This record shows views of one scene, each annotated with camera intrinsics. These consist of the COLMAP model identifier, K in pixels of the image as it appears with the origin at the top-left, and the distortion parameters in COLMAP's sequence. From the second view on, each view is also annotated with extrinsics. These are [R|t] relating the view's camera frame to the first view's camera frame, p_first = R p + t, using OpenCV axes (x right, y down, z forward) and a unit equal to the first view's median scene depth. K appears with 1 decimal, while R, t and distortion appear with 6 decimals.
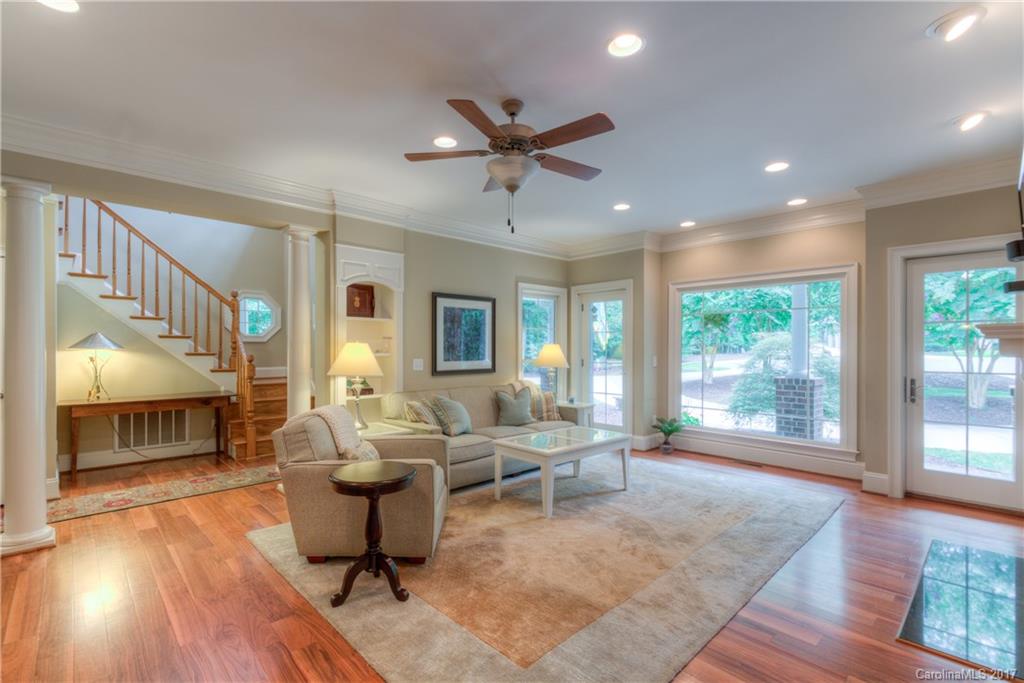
lens RADIAL K [[471.6, 0, 513.3], [0, 471.6, 345.3], [0, 0, 1]] dist [0.005573, 0.000586]
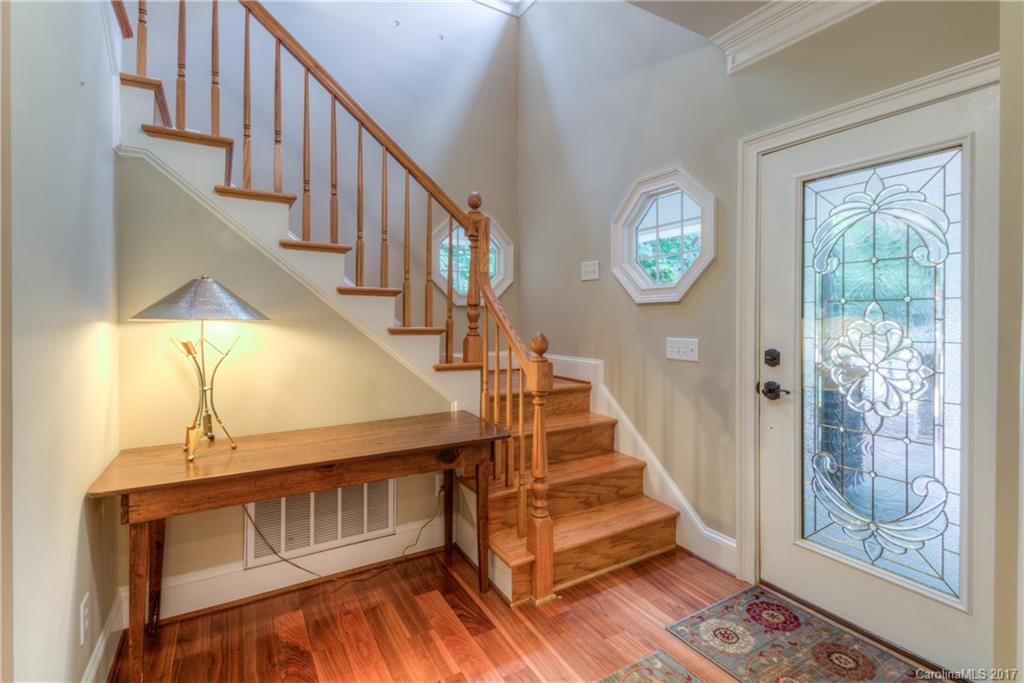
lens RADIAL K [[471.6, 0, 519.7], [0, 471.6, 316.2], [0, 0, 1]] dist [0.005573, 0.000586]
pose [[0.978437, 0.006285, -0.206451, -0.468786], [-0.004965, 0.999964, 0.006914, 0.000396], [0.206487, -0.005740, 0.978432, 0.577608]]
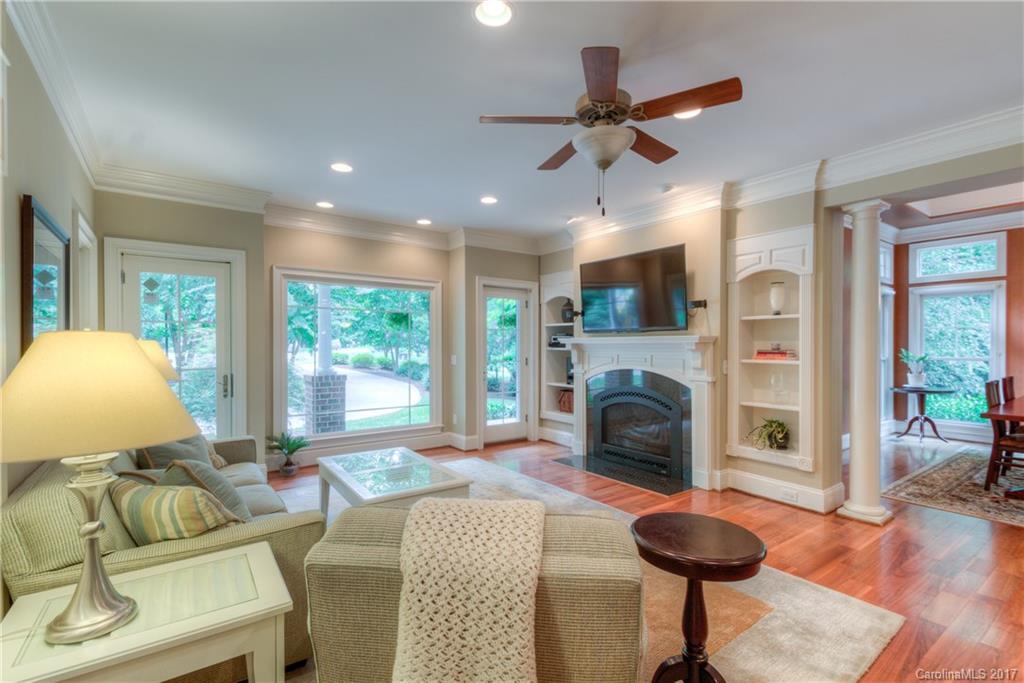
lens RADIAL K [[471.6, 0, 513.7], [0, 471.6, 342.9], [0, 0, 1]] dist [0.005573, 0.000586]
pose [[0.126736, 0.004850, 0.991925, -1.425192], [-0.003728, 0.999983, -0.004413, 0.004968], [-0.991929, -0.003139, 0.126752, 1.687854]]
